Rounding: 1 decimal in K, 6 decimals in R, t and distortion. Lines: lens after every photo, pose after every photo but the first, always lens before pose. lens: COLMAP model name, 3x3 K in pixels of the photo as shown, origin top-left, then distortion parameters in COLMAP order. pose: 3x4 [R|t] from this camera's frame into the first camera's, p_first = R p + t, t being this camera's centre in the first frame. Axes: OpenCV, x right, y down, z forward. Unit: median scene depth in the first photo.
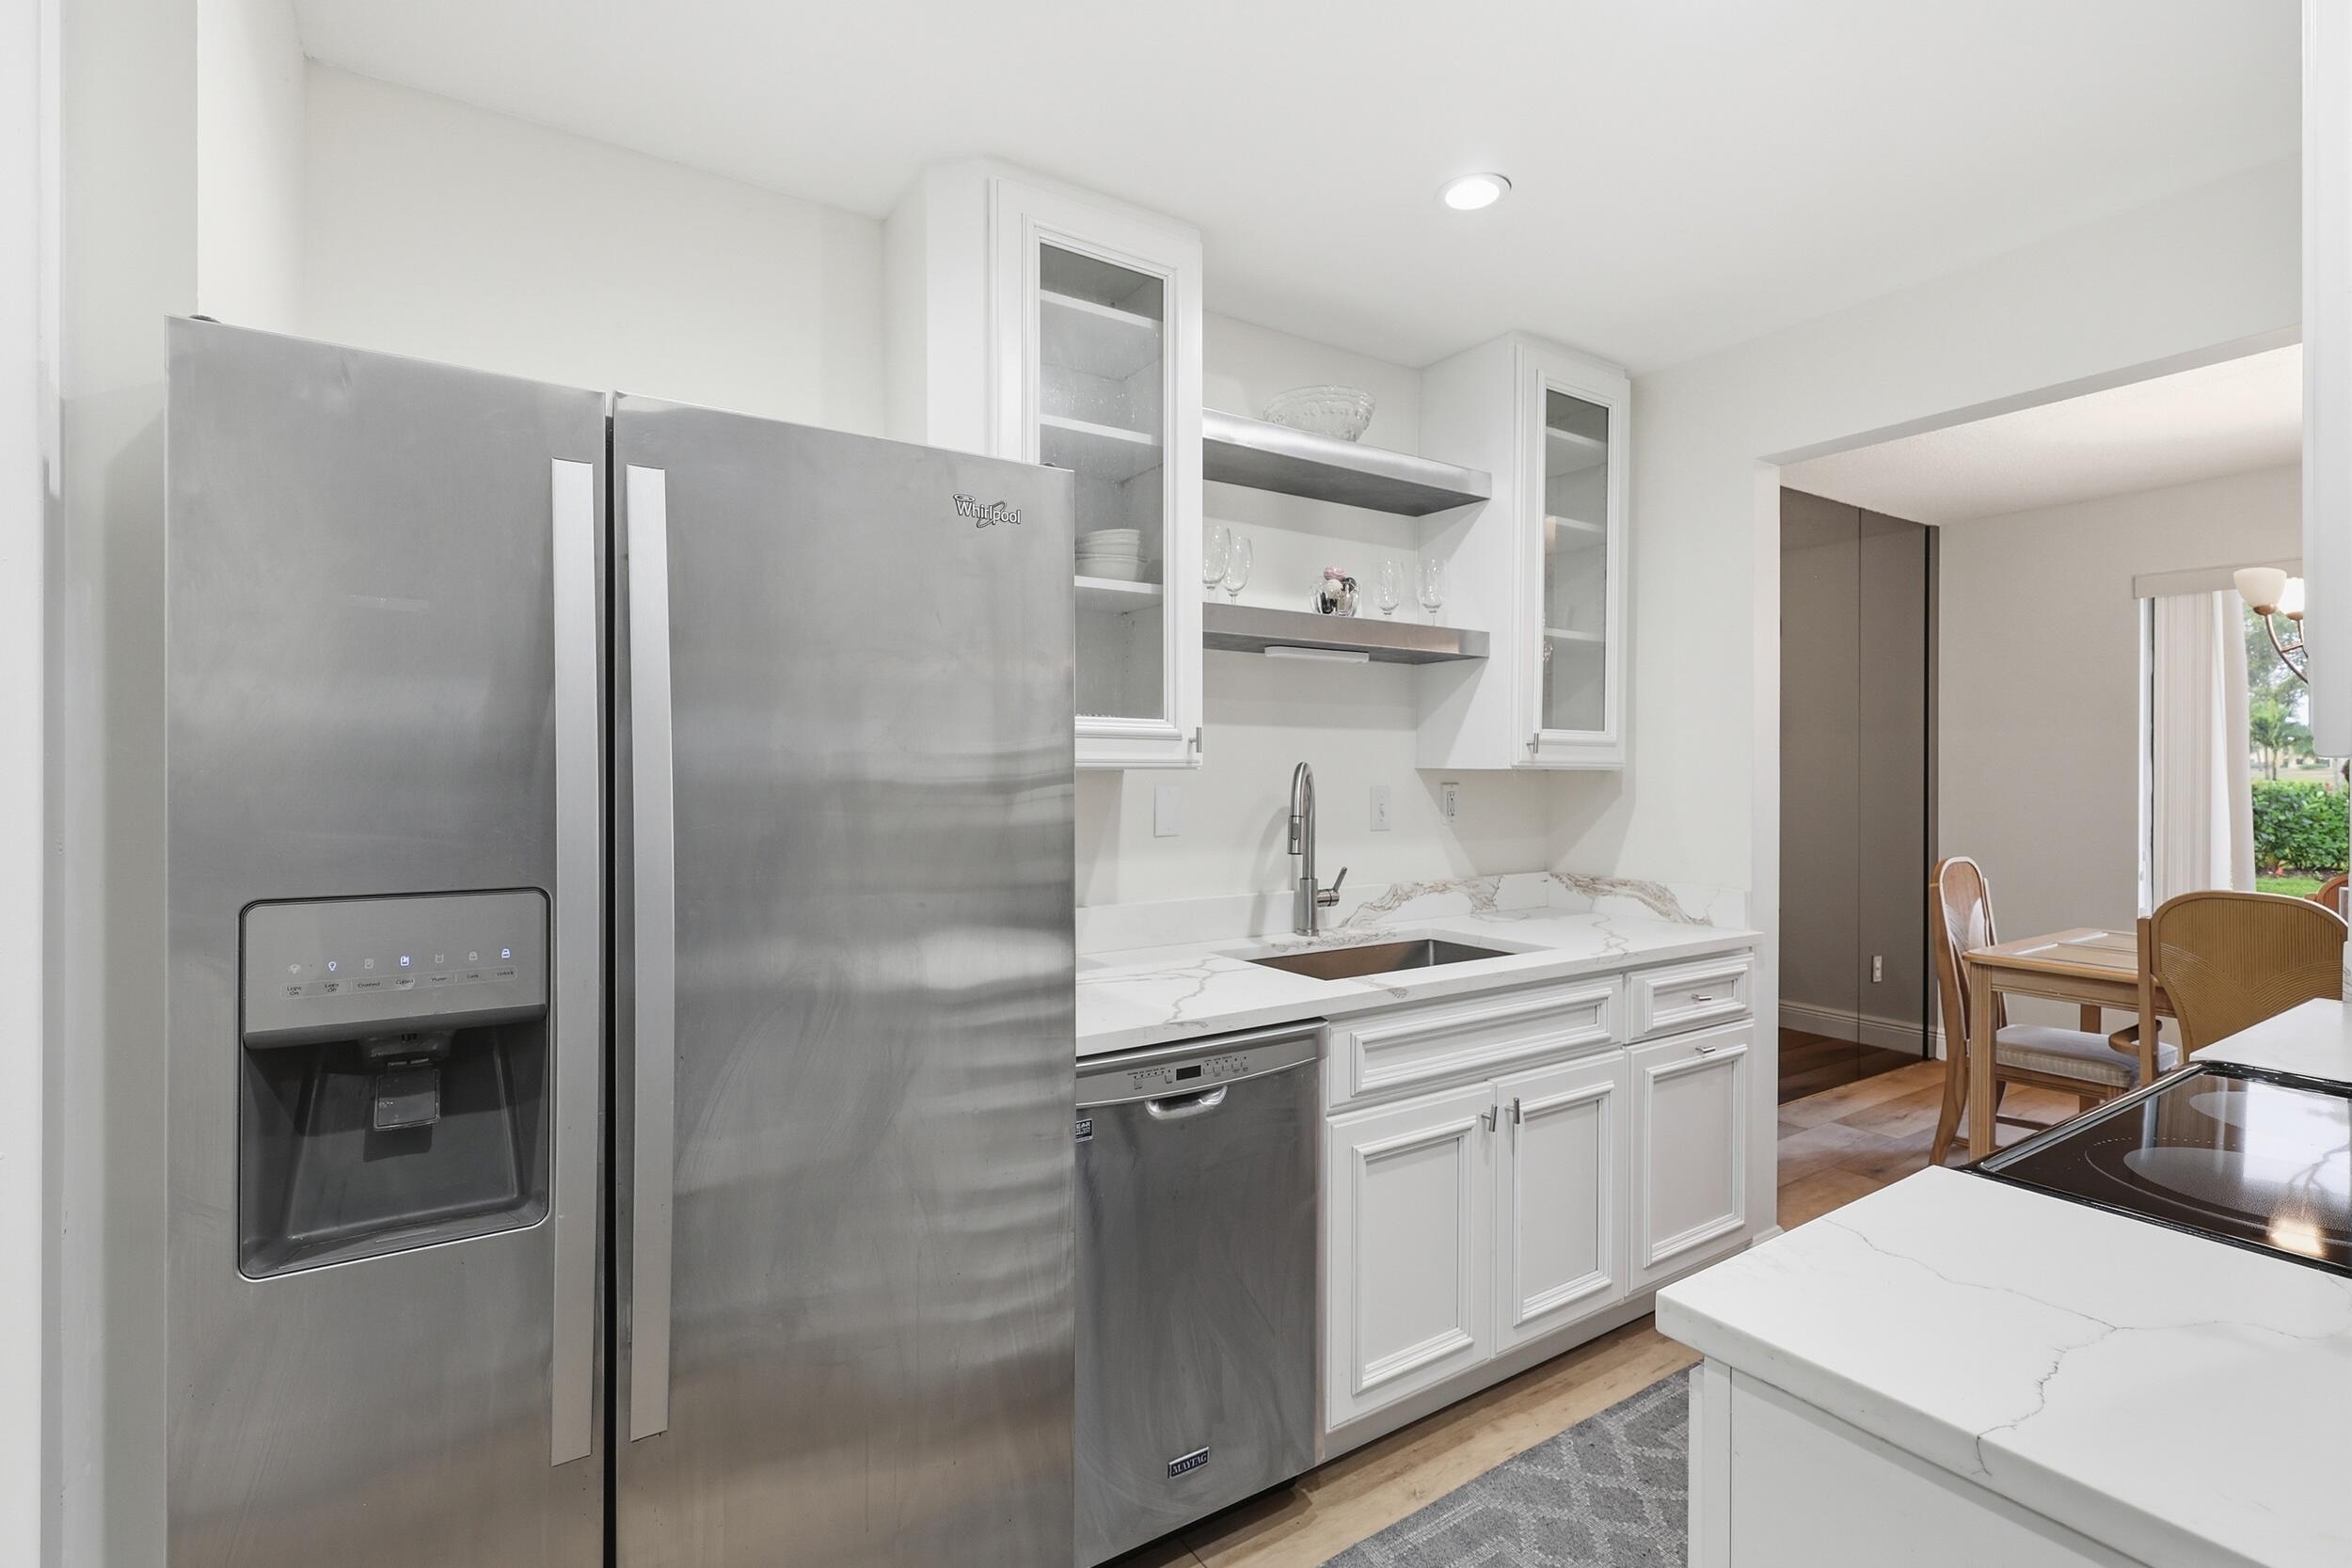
lens RADIAL K [[1085.7, 0, 1183.1], [0, 1085.7, 780.0], [0, 0, 1]] dist [-0.002231, 0.000931]
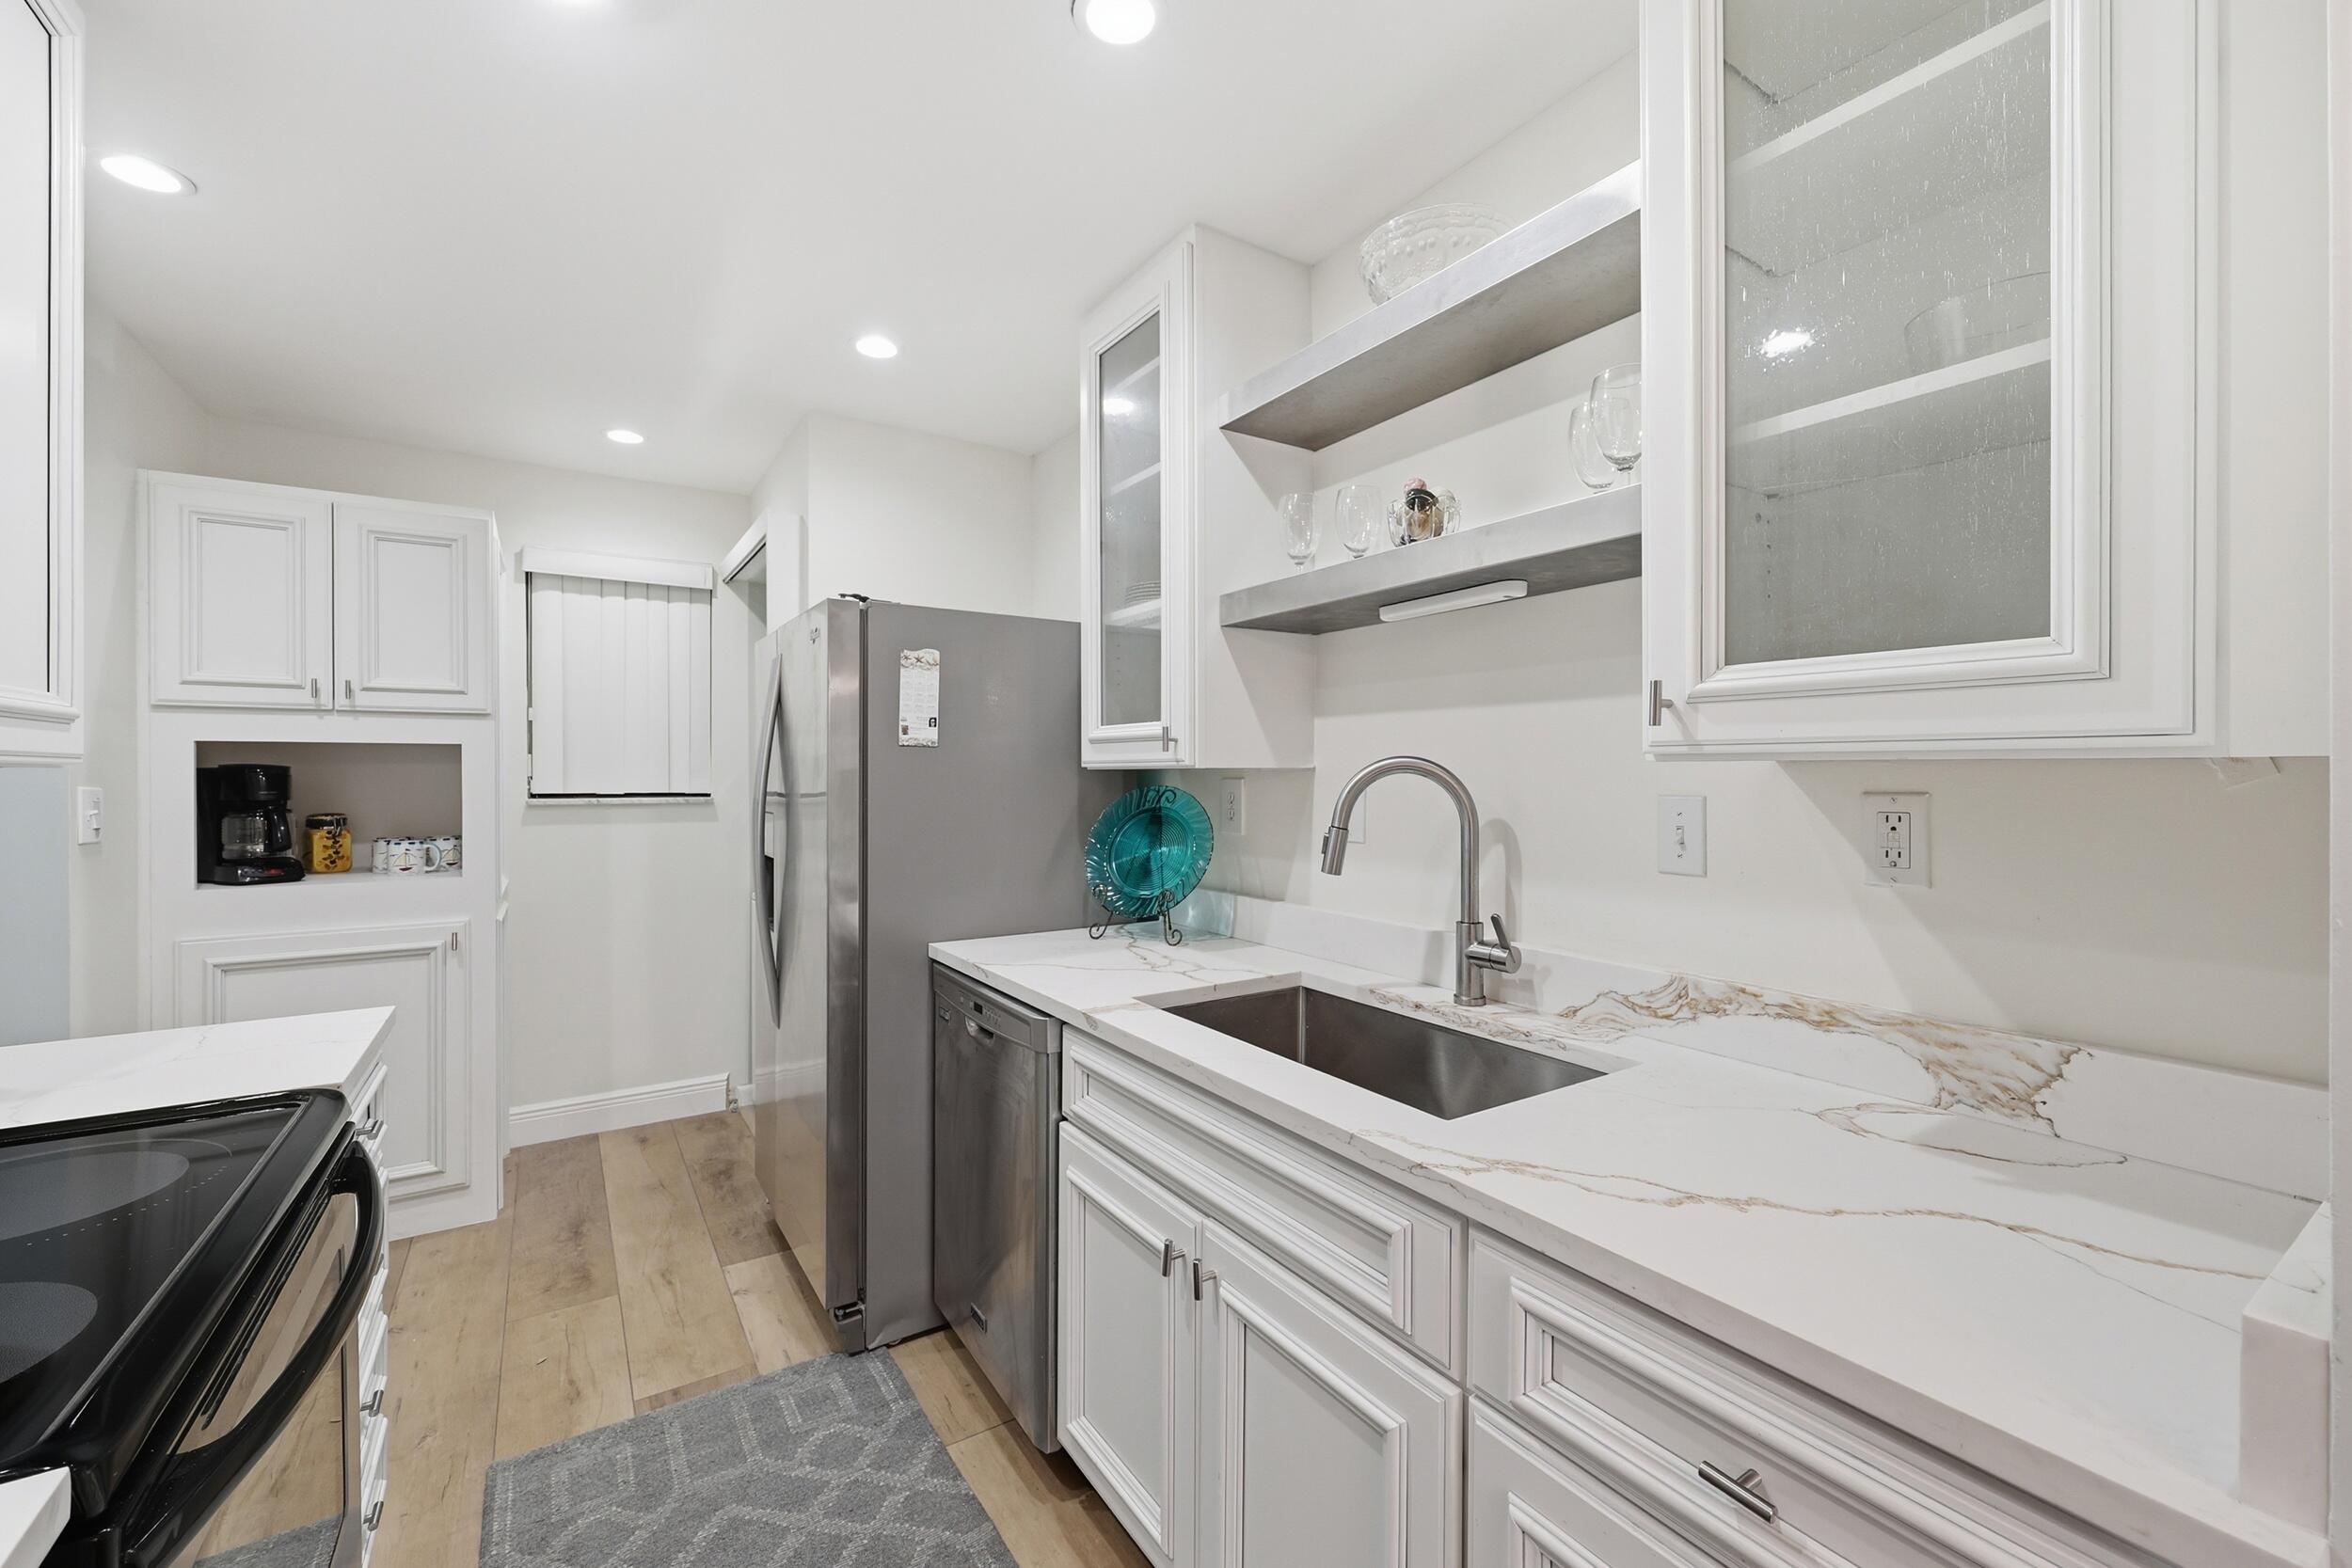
lens RADIAL K [[953.6, 0, 1180.0], [0, 953.6, 784.8], [0, 0, 1]] dist [0.003004, 0.000030]
pose [[-0.011884, 0.008087, -0.999897, 0.689929], [-0.008918, 0.999927, 0.008193, -0.001721], [0.999890, 0.009014, -0.011811, 0.772256]]
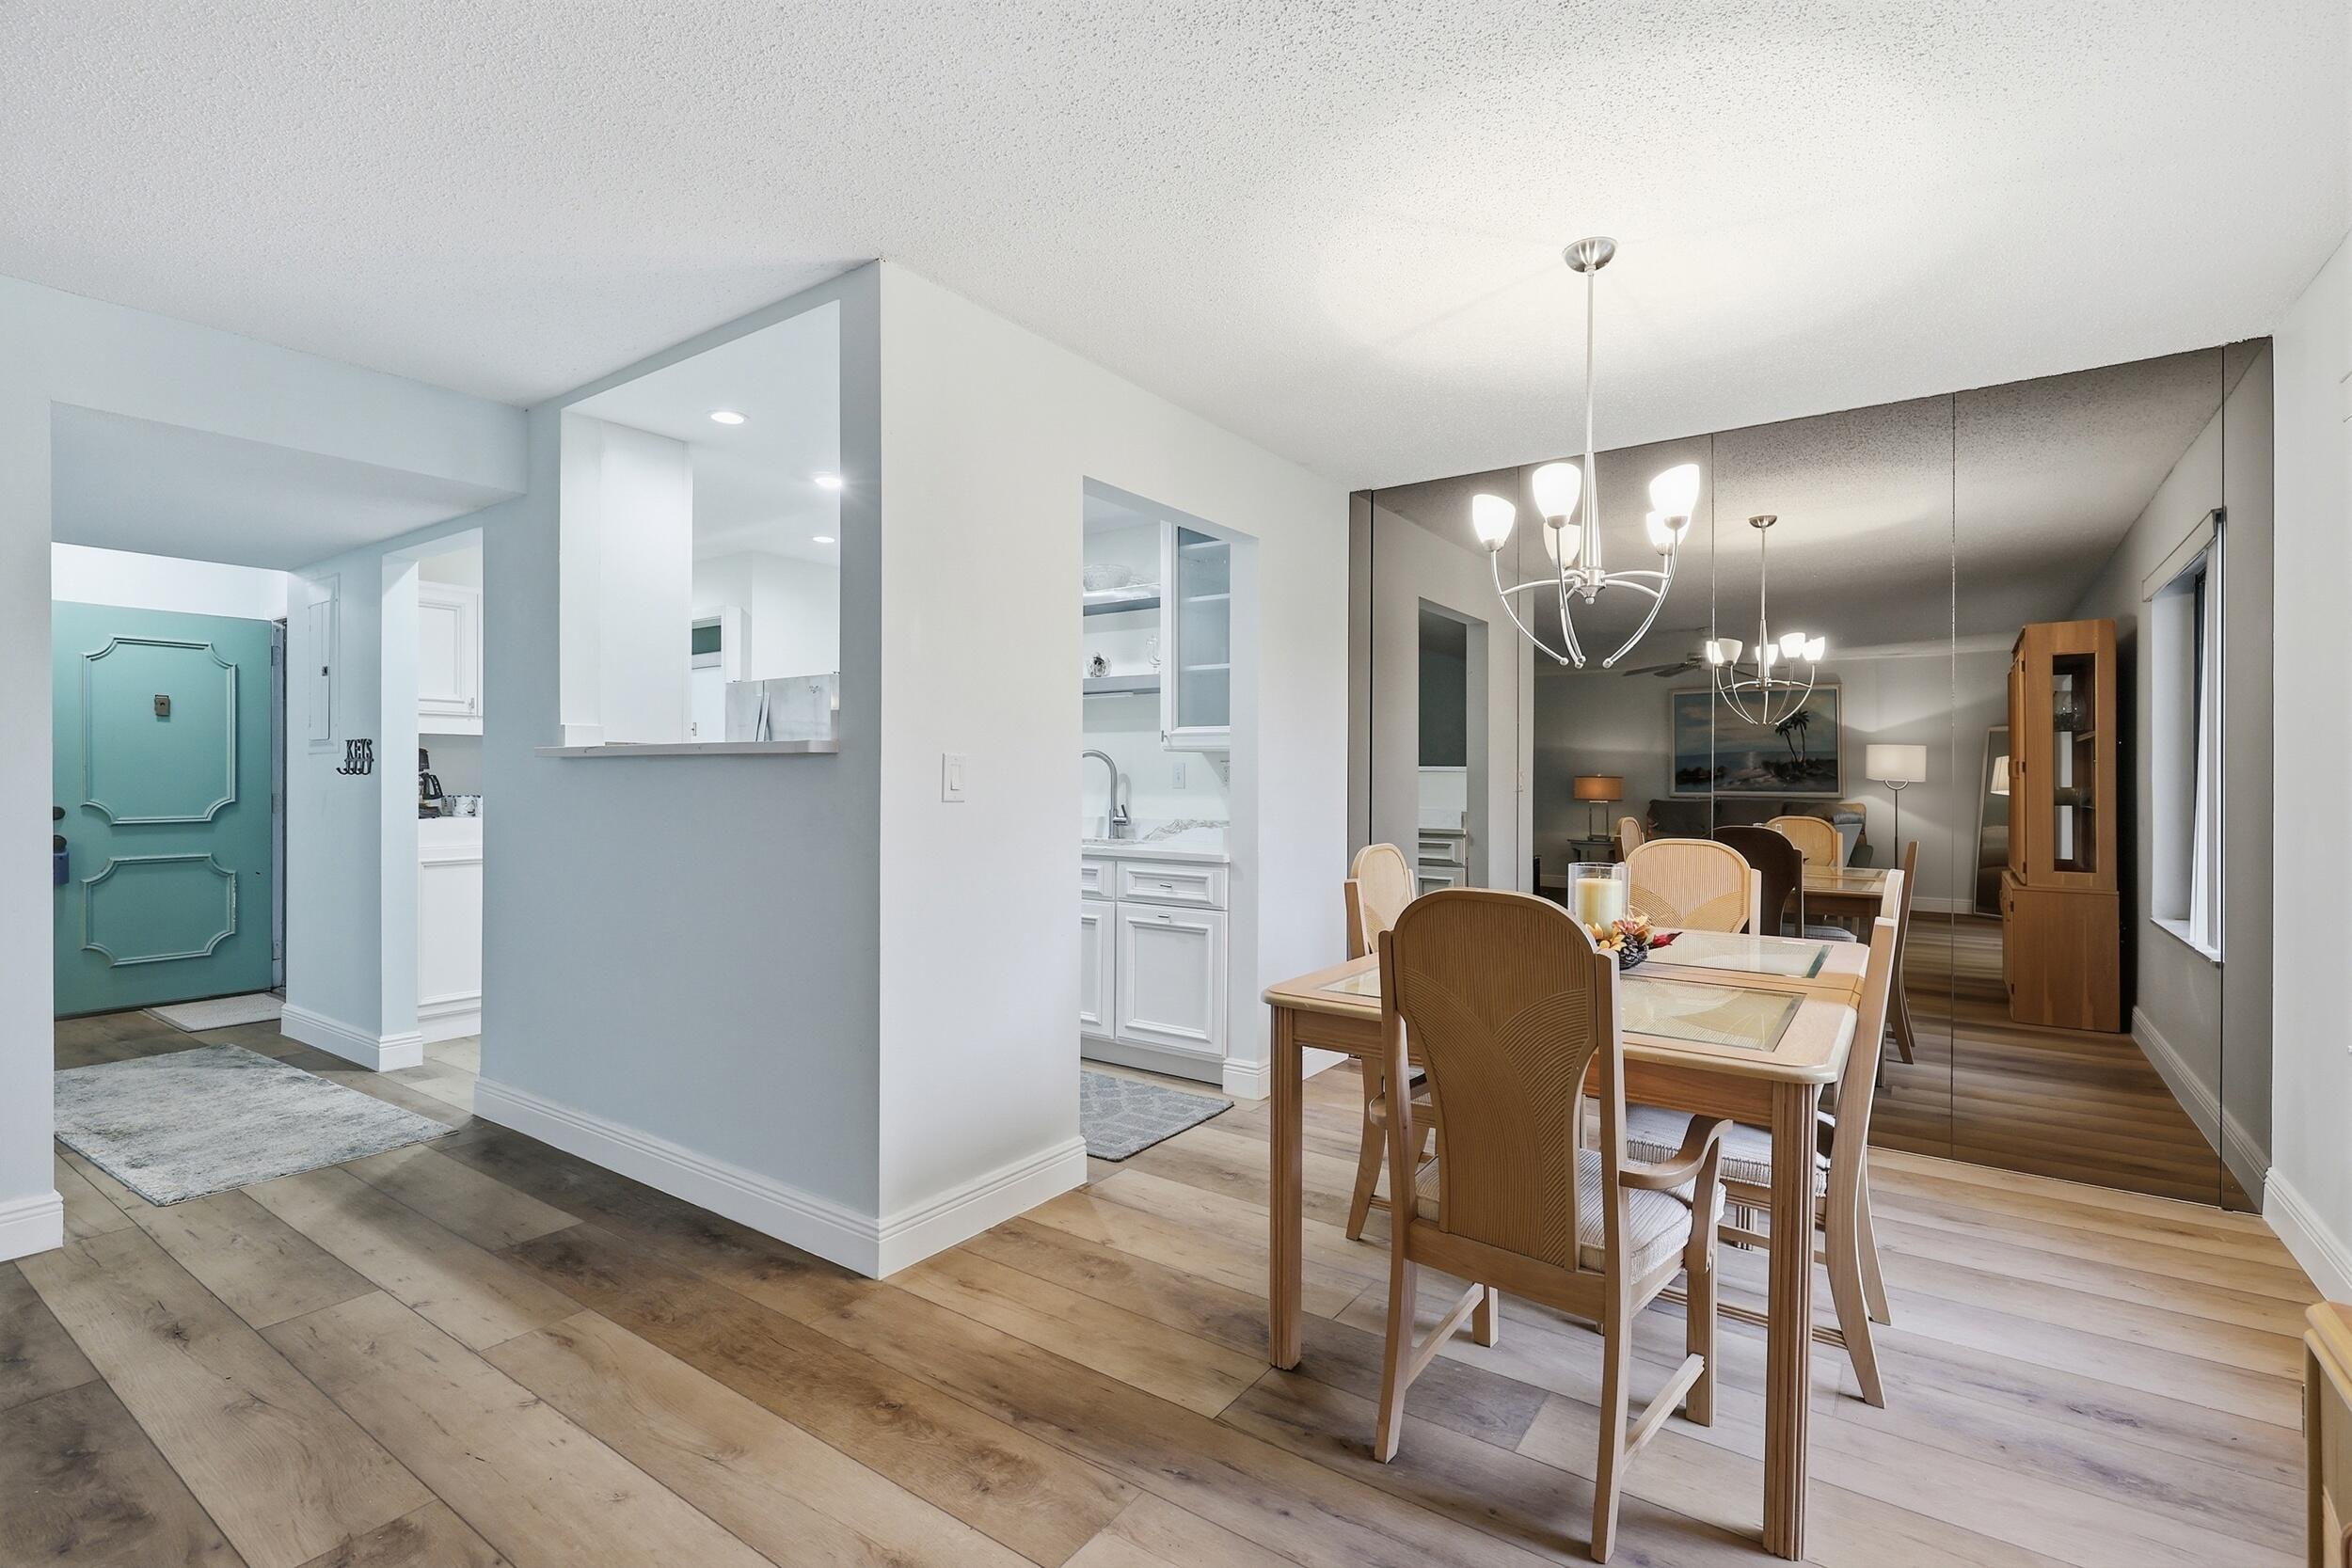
lens RADIAL K [[1085.7, 0, 1185.4], [0, 1085.7, 766.8], [0, 0, 1]] dist [-0.002231, 0.000931]
pose [[0.359304, -0.013635, -0.933121, 1.877710], [-0.011943, 0.999744, -0.019208, 0.046150], [0.933144, 0.018046, 0.359049, 0.391140]]
